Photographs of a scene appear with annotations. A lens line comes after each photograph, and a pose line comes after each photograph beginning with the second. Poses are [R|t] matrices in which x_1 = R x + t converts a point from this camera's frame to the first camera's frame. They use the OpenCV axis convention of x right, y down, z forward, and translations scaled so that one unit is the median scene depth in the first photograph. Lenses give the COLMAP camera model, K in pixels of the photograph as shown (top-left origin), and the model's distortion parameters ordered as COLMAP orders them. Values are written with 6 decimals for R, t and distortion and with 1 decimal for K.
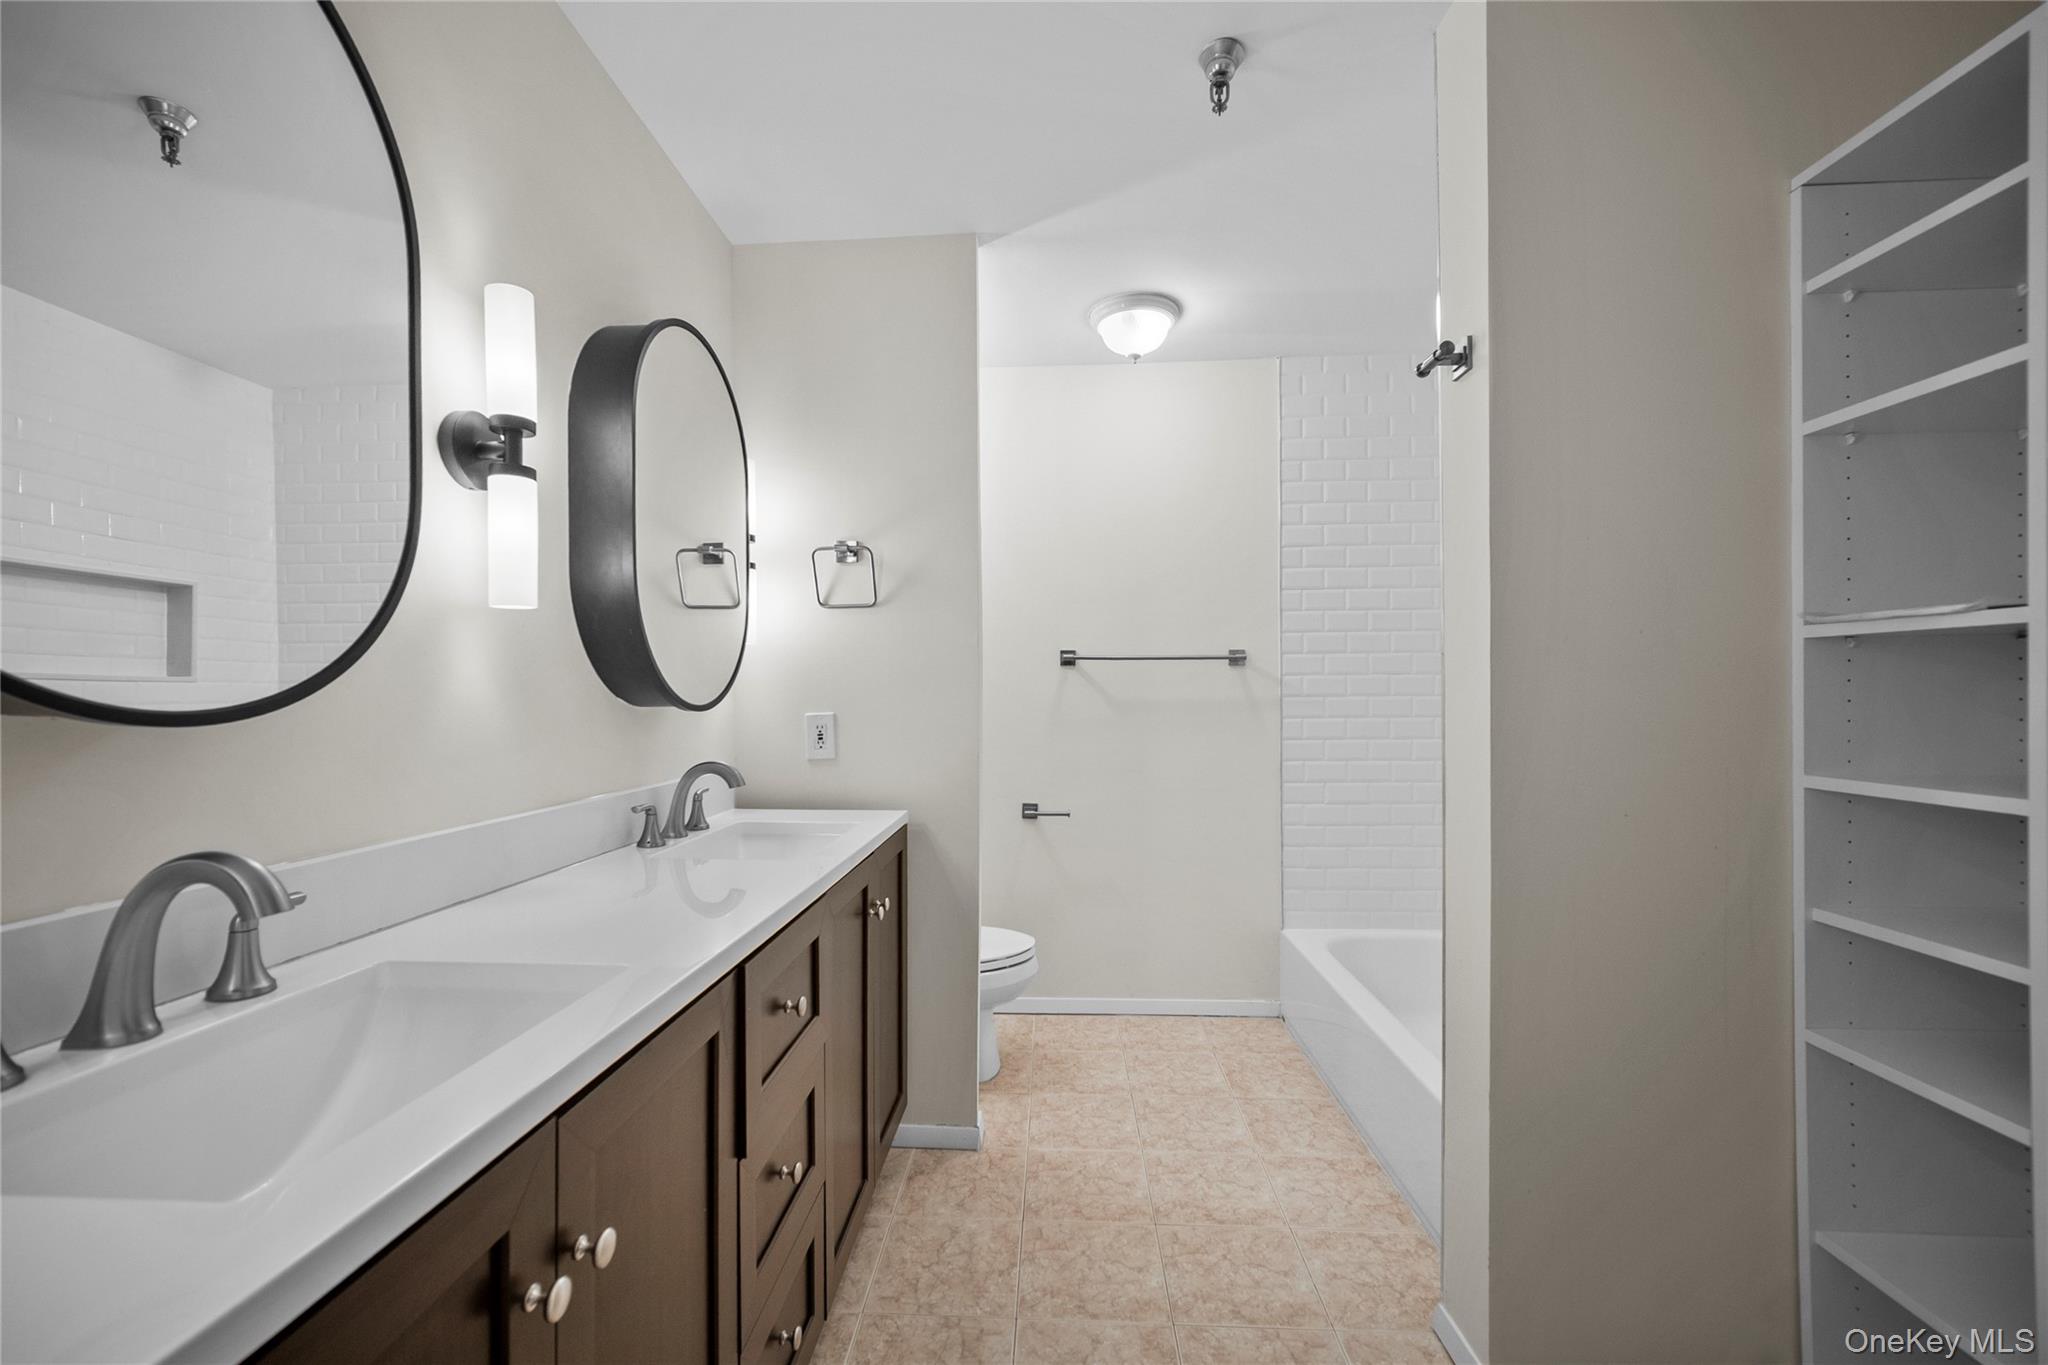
lens RADIAL K [[807.6, 0, 1022.0], [0, 807.6, 675.1], [0, 0, 1]] dist [-0.003241, -0.000614]
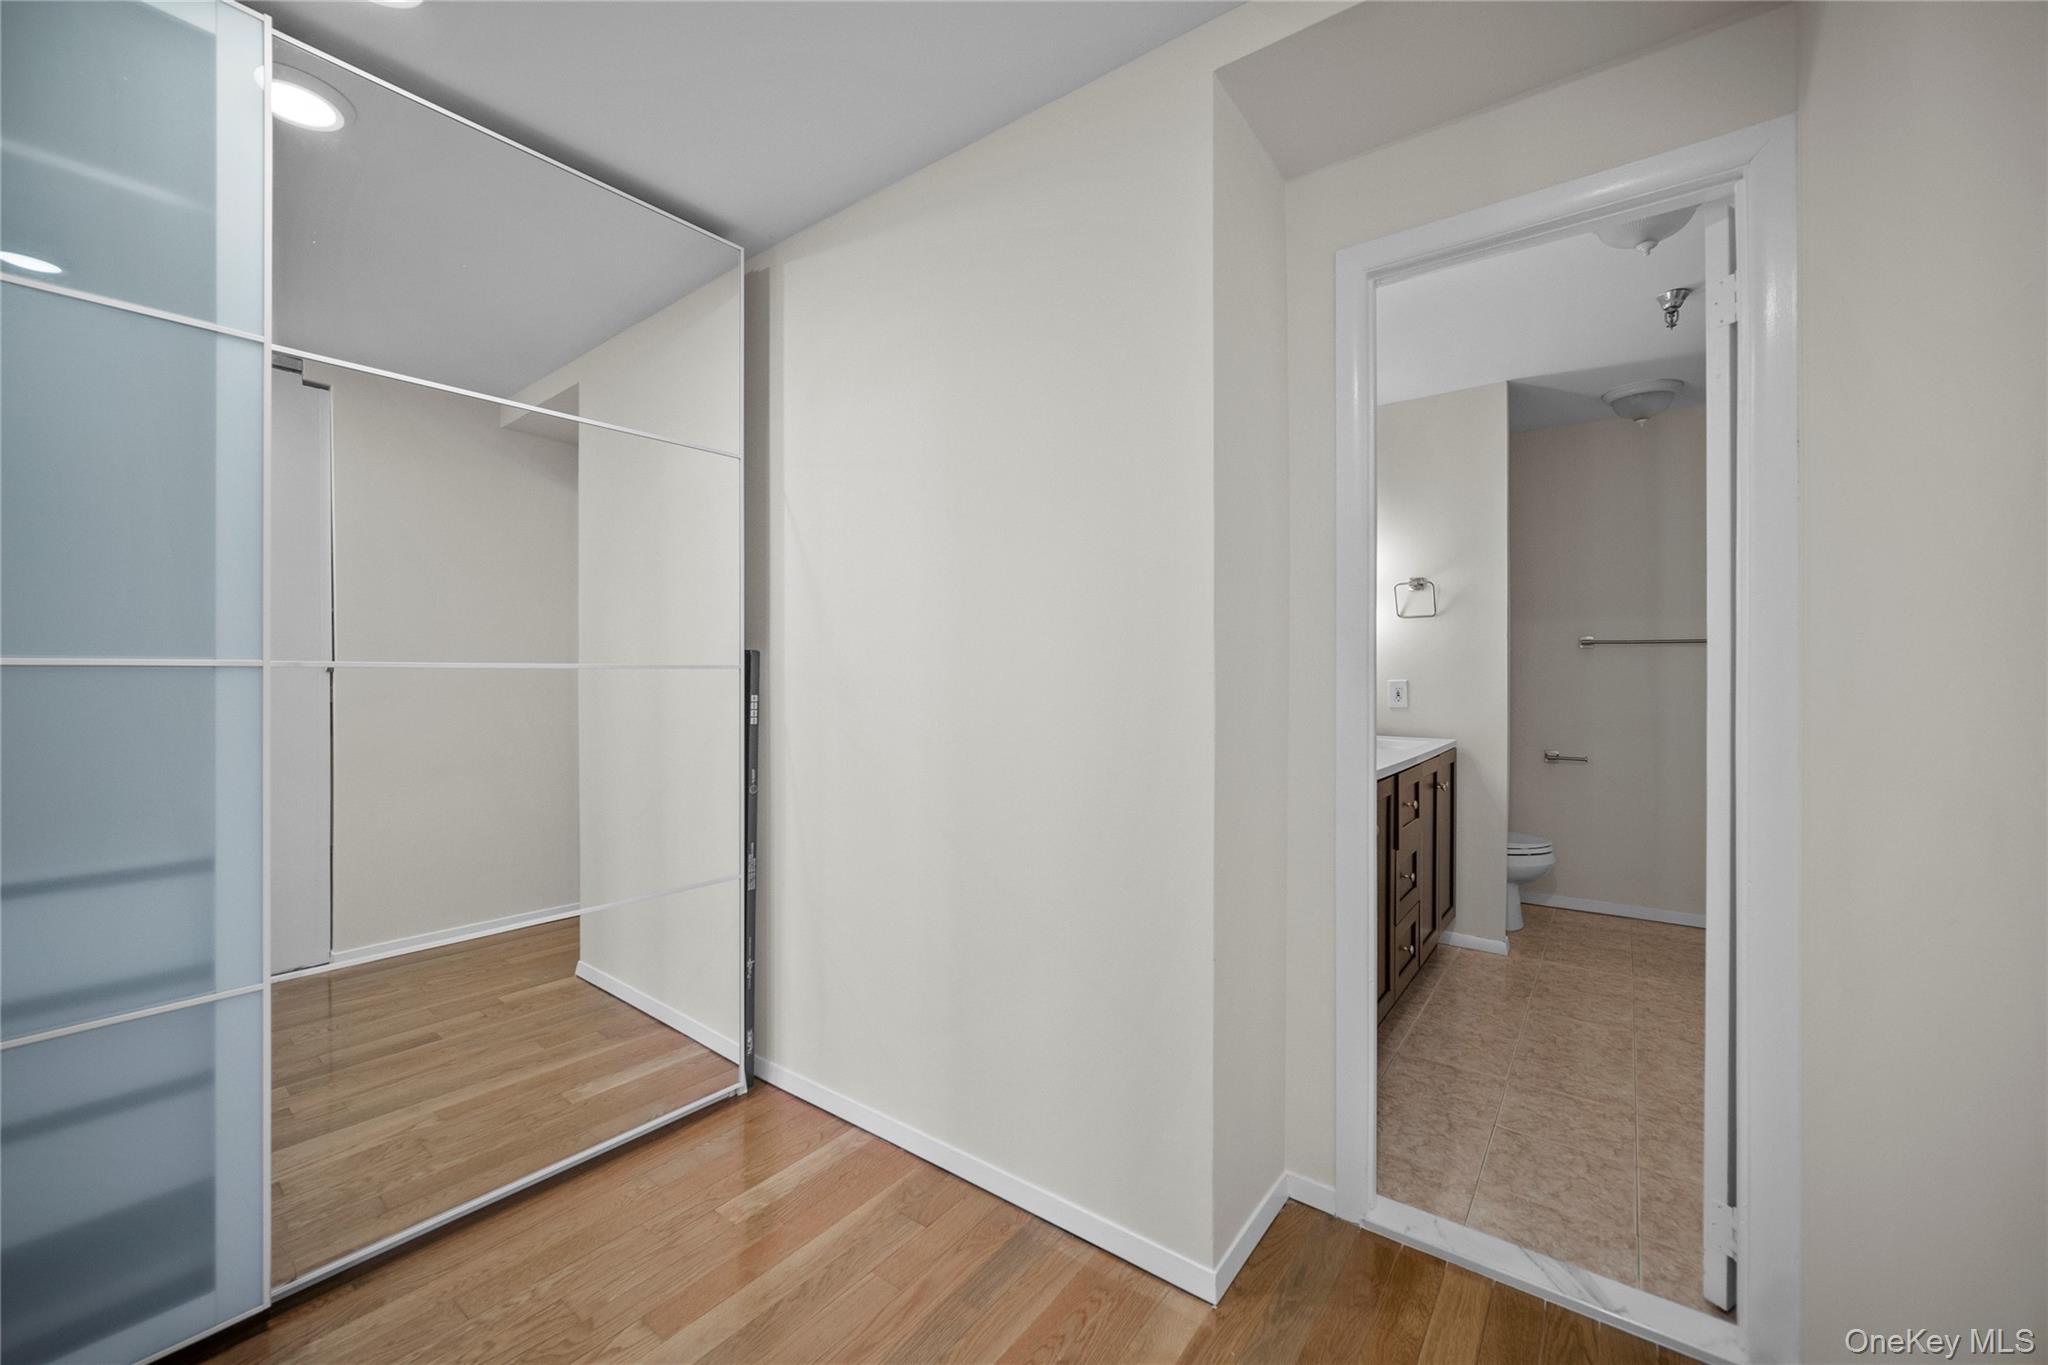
lens RADIAL K [[807.6, 0, 1022.0], [0, 807.6, 675.1], [0, 0, 1]] dist [-0.003241, -0.000614]
pose [[0.826155, 0.006213, -0.563409, 0.054350], [0.006584, 0.999764, 0.020679, -0.004062], [0.563404, -0.020793, 0.825920, -0.896622]]
